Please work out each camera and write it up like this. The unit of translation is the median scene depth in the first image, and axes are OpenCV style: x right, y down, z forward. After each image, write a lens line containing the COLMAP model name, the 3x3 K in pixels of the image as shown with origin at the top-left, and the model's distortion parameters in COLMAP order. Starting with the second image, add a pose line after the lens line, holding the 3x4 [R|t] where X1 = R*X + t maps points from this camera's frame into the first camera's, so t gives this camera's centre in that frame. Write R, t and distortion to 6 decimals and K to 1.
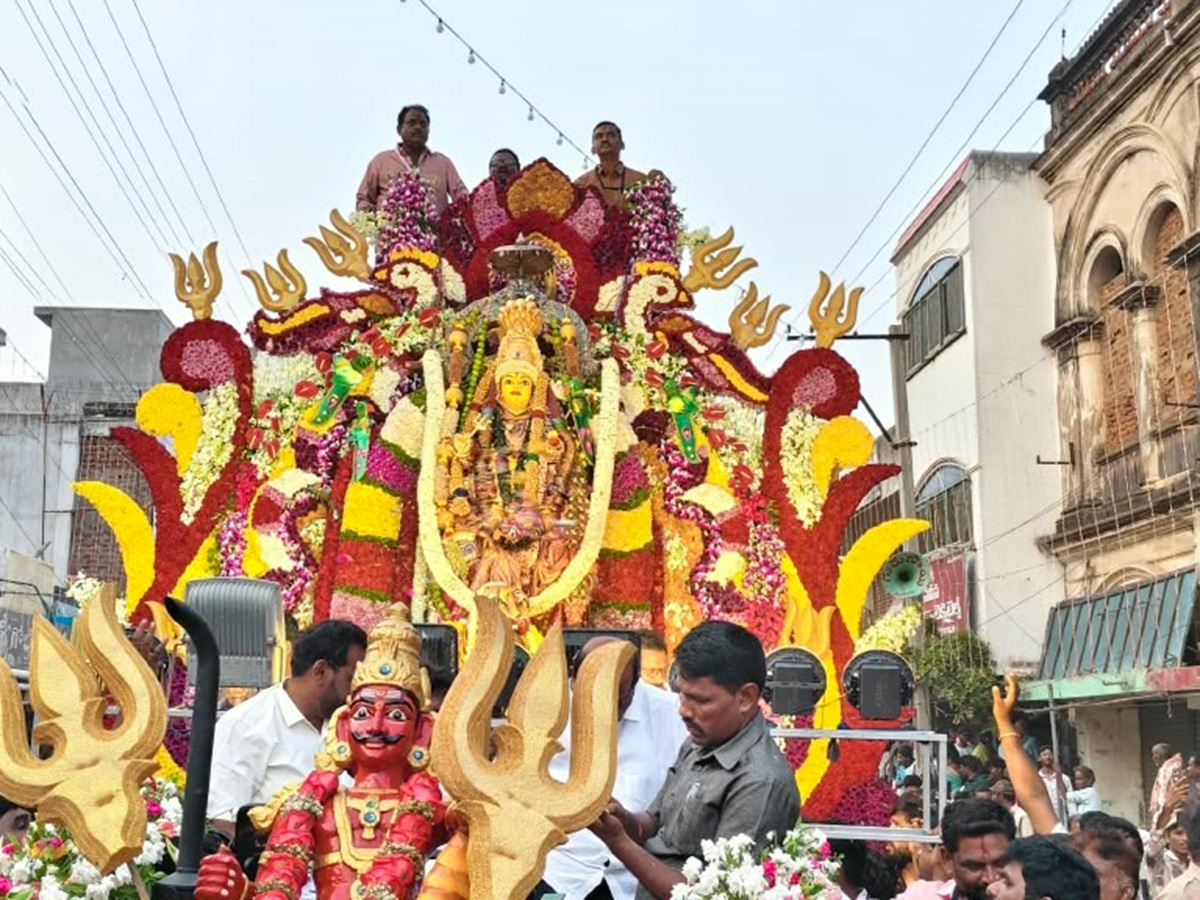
lens RADIAL K [[1447.5, 0, 600.0], [0, 1447.5, 450.0], [0, 0, 1]] dist [0.073803, -0.030324]
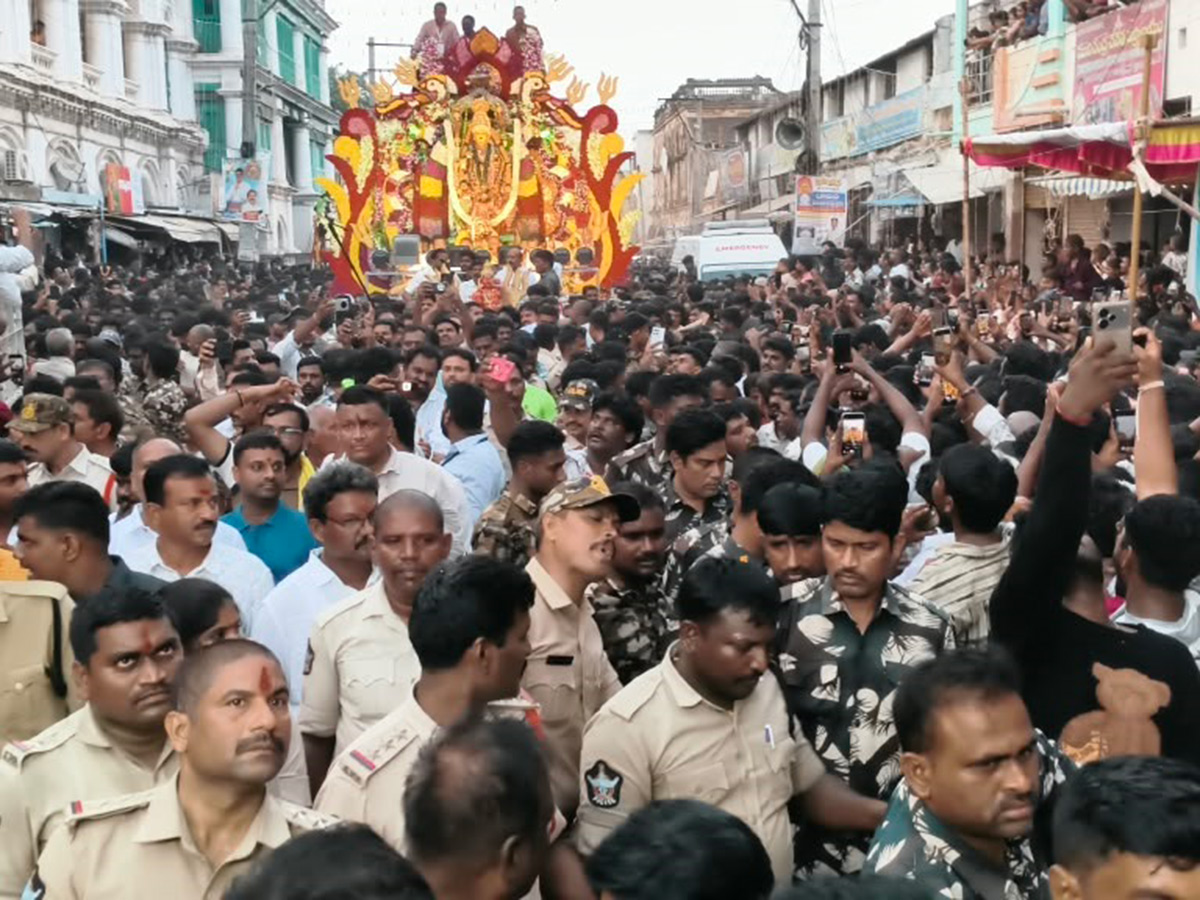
lens RADIAL K [[1447.5, 0, 600.0], [0, 1447.5, 450.0], [0, 0, 1]] dist [0.073803, -0.030324]
pose [[0.998412, -0.056297, -0.002271, 0.125302], [0.053663, 0.937878, 0.342789, -0.381507], [-0.017168, -0.342367, 0.939410, -1.593916]]
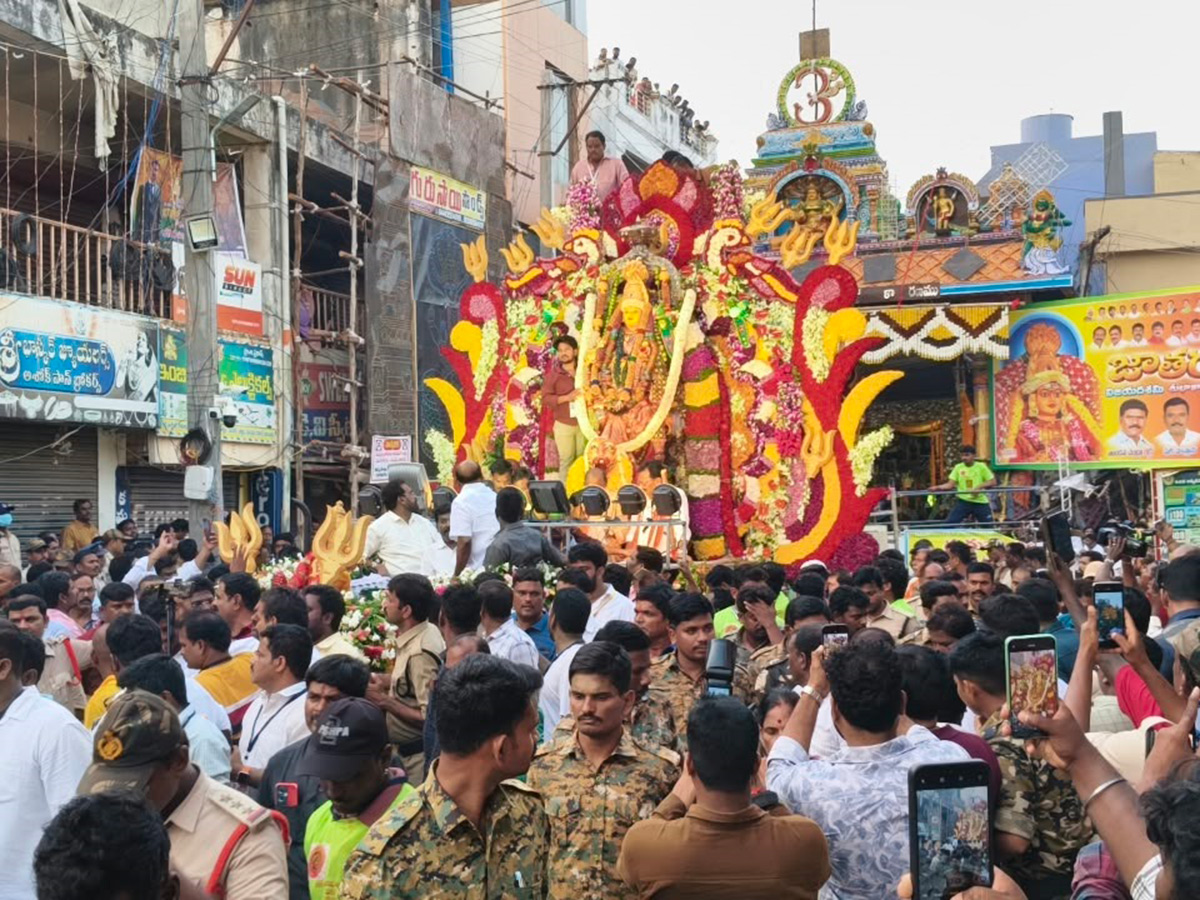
lens RADIAL K [[1447.5, 0, 600.0], [0, 1447.5, 450.0], [0, 0, 1]] dist [0.073803, -0.030324]
pose [[0.914155, -0.036370, -0.403731, 0.569547], [0.108426, 0.981616, 0.157077, -0.152613], [0.390596, -0.187367, 0.901292, -0.567285]]
